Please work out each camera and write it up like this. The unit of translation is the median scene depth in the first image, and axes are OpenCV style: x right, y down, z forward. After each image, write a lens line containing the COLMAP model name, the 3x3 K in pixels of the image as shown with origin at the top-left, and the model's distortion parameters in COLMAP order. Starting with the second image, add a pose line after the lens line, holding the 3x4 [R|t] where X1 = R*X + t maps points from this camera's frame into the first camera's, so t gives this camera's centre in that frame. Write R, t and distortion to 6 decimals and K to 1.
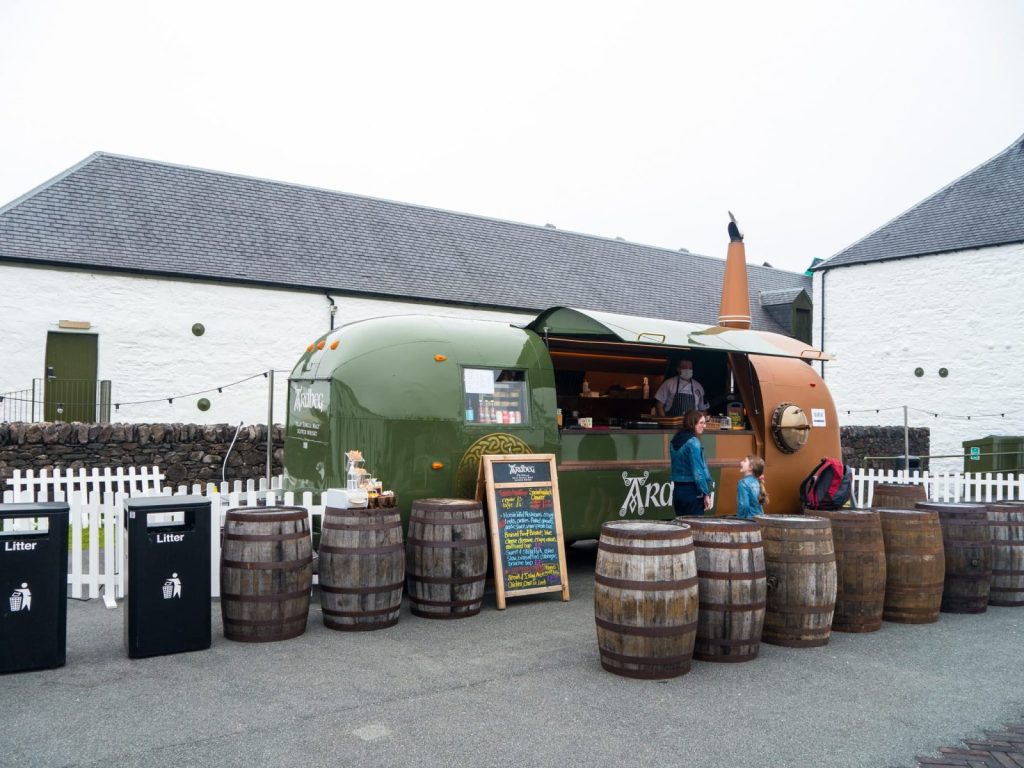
lens RADIAL K [[847.7, 0, 512.0], [0, 847.7, 384.0], [0, 0, 1]] dist [-0.015225, 0.000420]
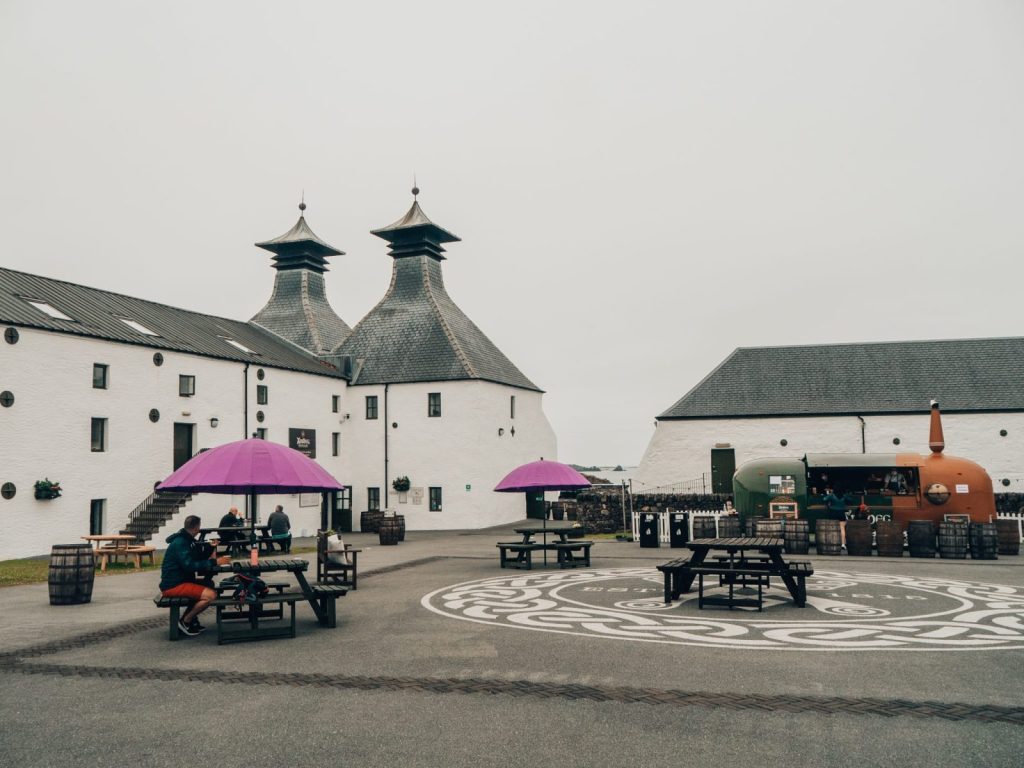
lens RADIAL K [[847.7, 0, 512.0], [0, 847.7, 384.0], [0, 0, 1]] dist [-0.015225, 0.000420]
pose [[0.659333, -0.103708, -0.744664, 1.188422], [0.043514, 0.994044, -0.099911, -0.060352], [0.750591, 0.033471, 0.659919, -1.283774]]
